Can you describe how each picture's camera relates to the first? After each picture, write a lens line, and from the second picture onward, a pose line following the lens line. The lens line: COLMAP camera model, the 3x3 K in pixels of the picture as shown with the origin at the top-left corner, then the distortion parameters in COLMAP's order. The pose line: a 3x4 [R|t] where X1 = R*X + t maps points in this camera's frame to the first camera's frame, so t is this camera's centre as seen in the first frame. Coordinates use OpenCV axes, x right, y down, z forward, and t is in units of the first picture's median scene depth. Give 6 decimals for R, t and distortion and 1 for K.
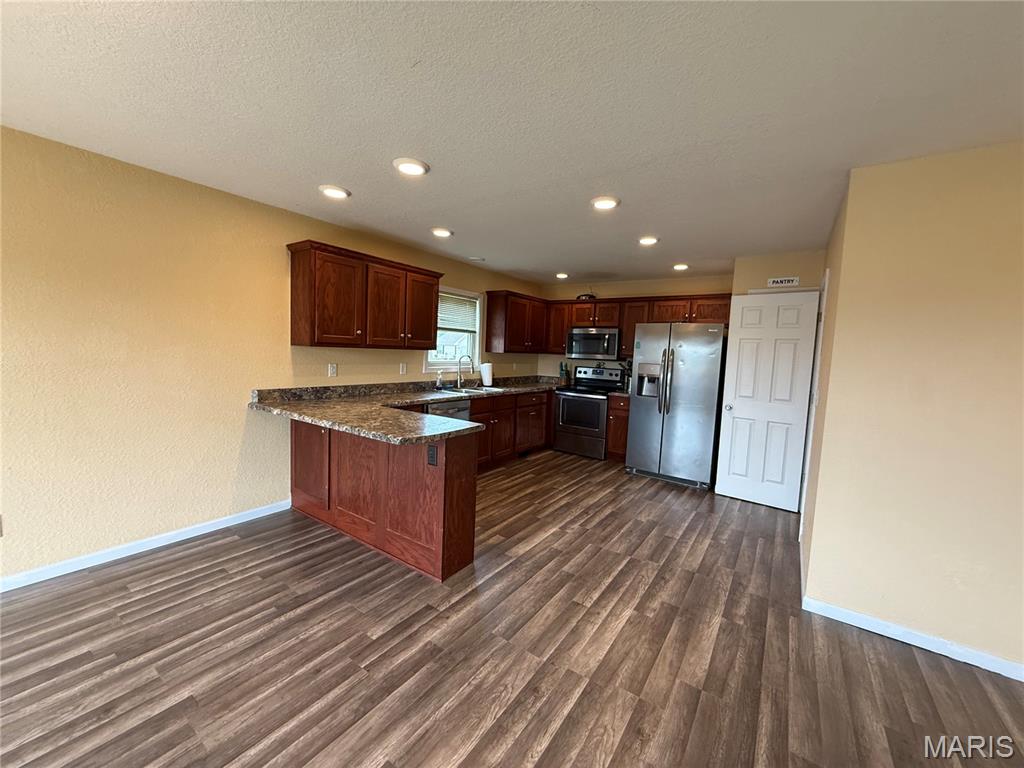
lens RADIAL K [[406.0, 0, 508.6], [0, 406.0, 383.0], [0, 0, 1]] dist [-0.000156, -0.000197]
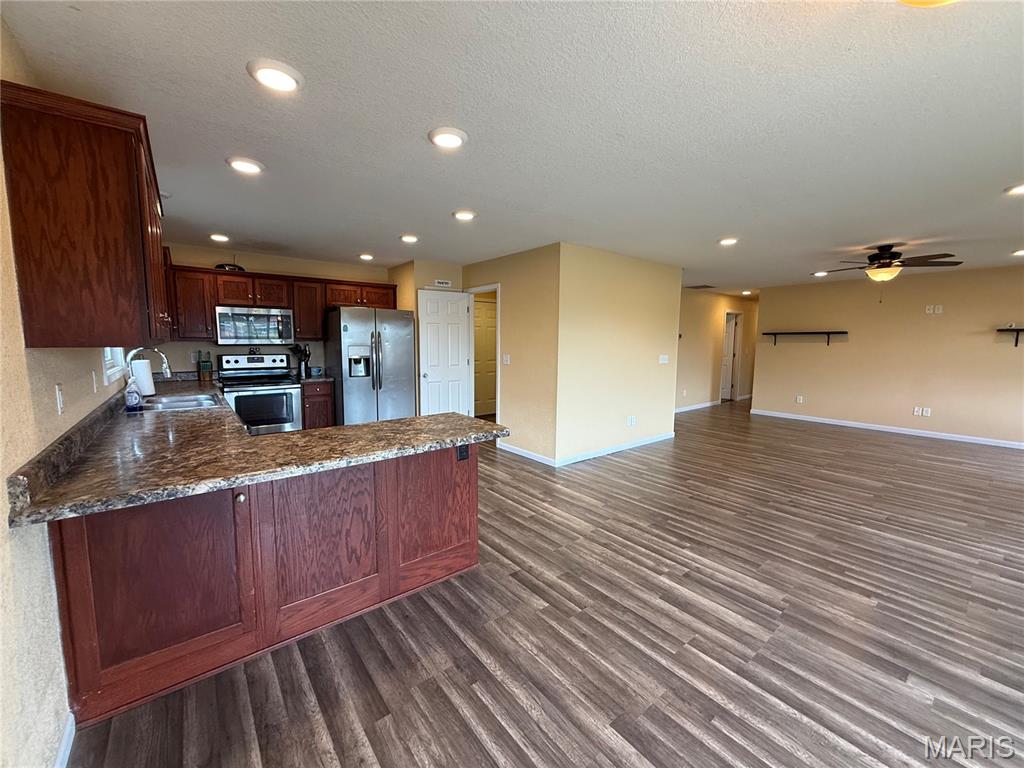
lens RADIAL K [[406.0, 0, 508.6], [0, 406.0, 383.0], [0, 0, 1]] dist [-0.000156, -0.000197]
pose [[0.286693, -0.142243, 0.947404, -0.622153], [0.084044, 0.988838, 0.123032, -0.054333], [-0.954329, 0.044351, 0.295448, 0.350011]]
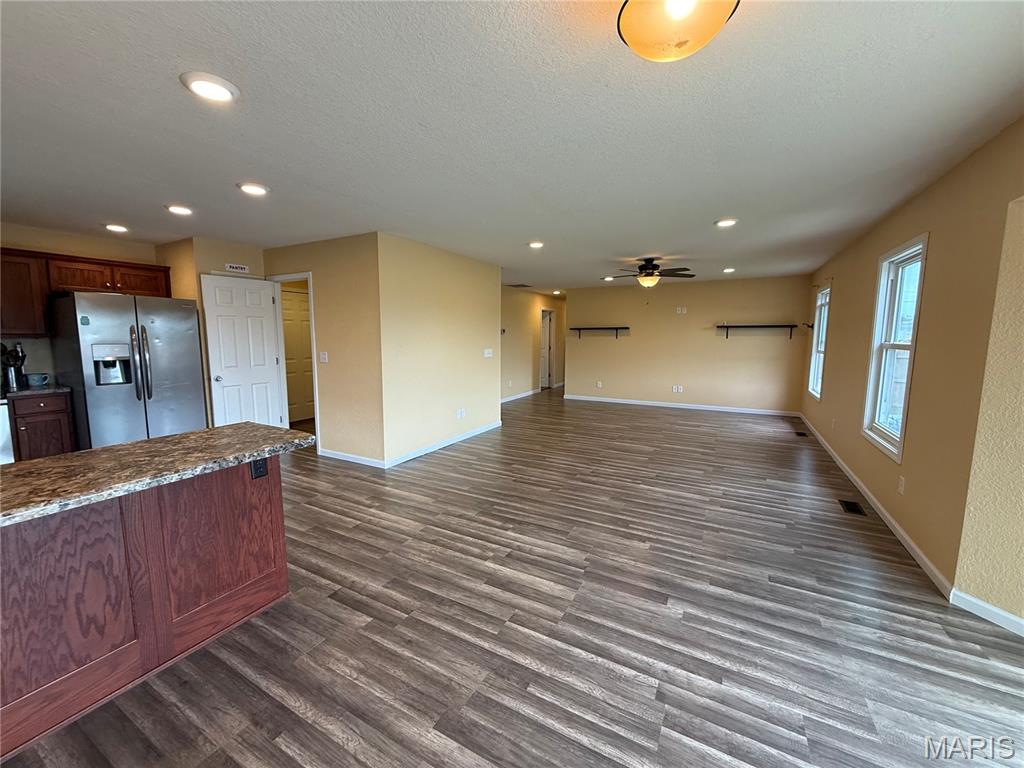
lens RADIAL K [[406.0, 0, 508.6], [0, 406.0, 383.0], [0, 0, 1]] dist [-0.000156, -0.000197]
pose [[-0.106365, -0.158858, 0.981555, -0.605084], [0.074375, 0.983119, 0.167171, -0.052299], [-0.991542, 0.090784, -0.092755, 0.324561]]
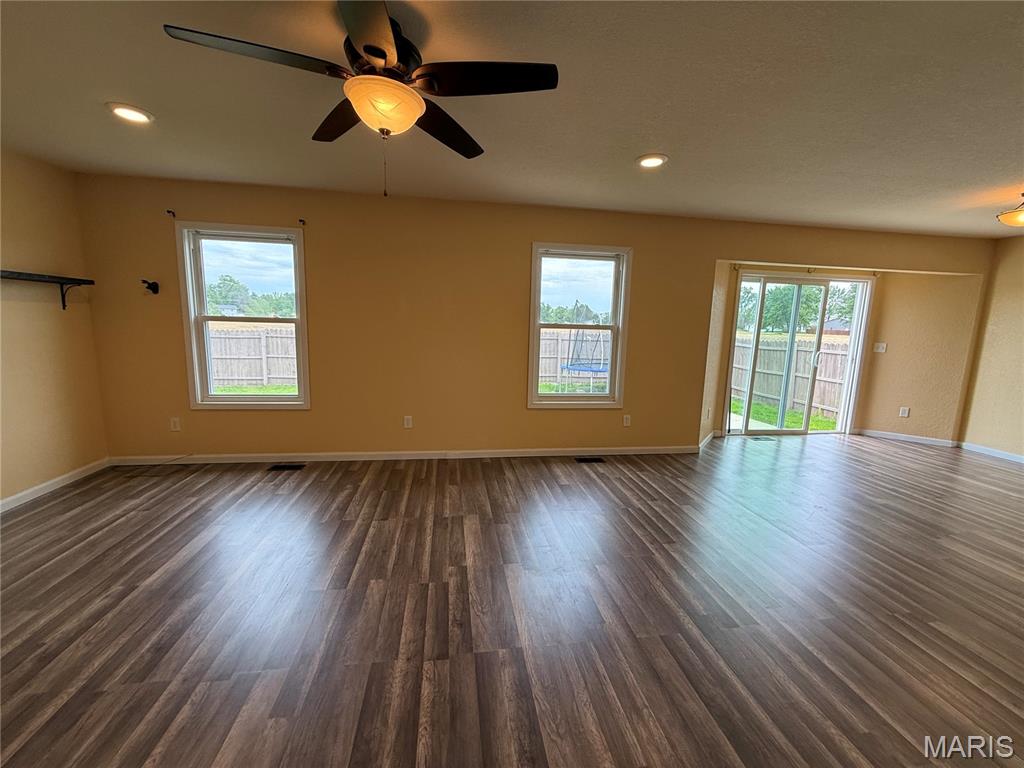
lens RADIAL K [[406.0, 0, 508.6], [0, 406.0, 383.0], [0, 0, 1]] dist [-0.000156, -0.000197]
pose [[-0.723763, 0.039938, -0.688892, 0.885029], [-0.114079, 0.977662, 0.176532, 0.043644], [0.680554, 0.206355, -0.703039, 0.111506]]
